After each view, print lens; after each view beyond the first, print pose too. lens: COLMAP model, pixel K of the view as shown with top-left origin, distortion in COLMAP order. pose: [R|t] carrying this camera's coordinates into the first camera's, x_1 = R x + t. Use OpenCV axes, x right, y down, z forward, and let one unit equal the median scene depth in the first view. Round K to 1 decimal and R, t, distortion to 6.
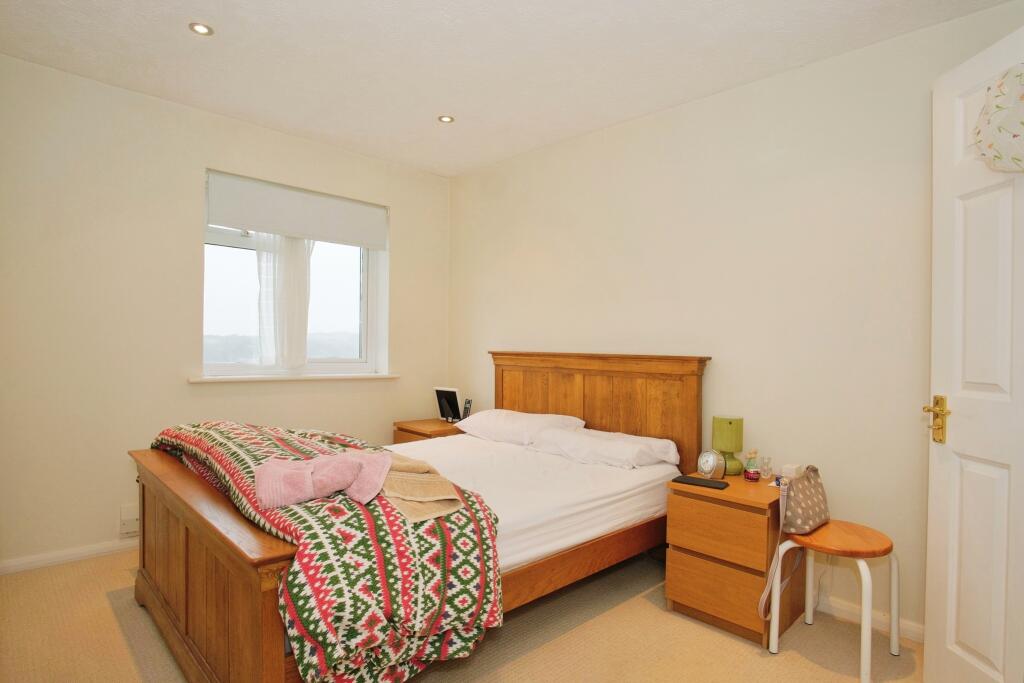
lens RADIAL K [[553.6, 0, 509.3], [0, 553.6, 341.9], [0, 0, 1]] dist [-0.002588, -0.001308]
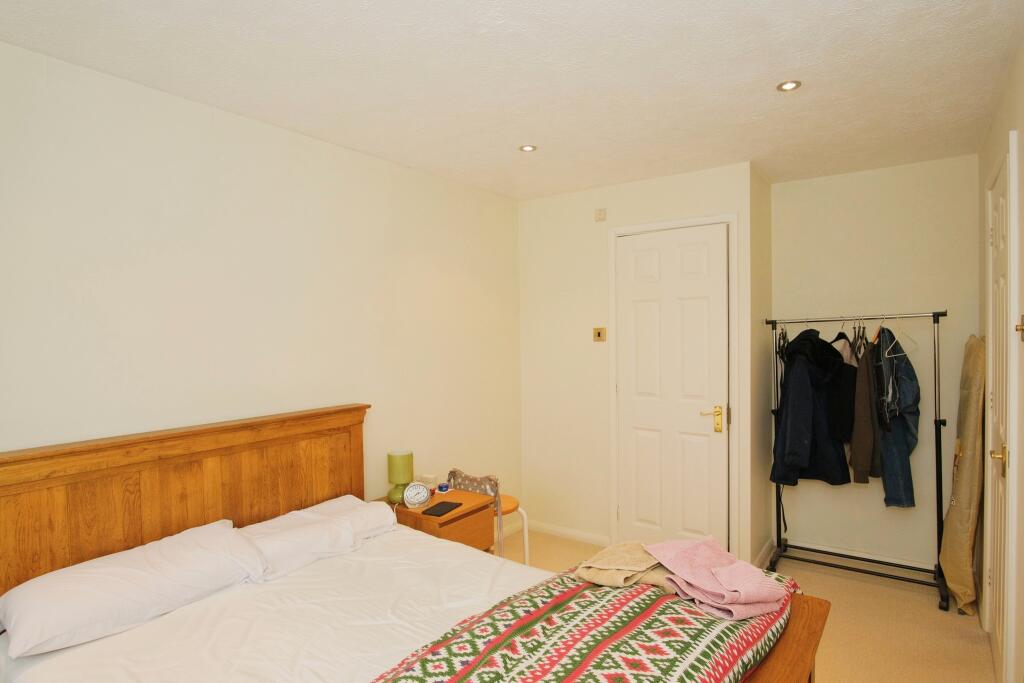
lens RADIAL K [[553.6, 0, 509.3], [0, 553.6, 339.9], [0, 0, 1]] dist [-0.002588, -0.001308]
pose [[-0.187102, -0.015321, 0.982221, -0.649500], [0.012713, 0.999757, 0.018017, -0.099281], [-0.982258, 0.015858, -0.186861, 0.817479]]
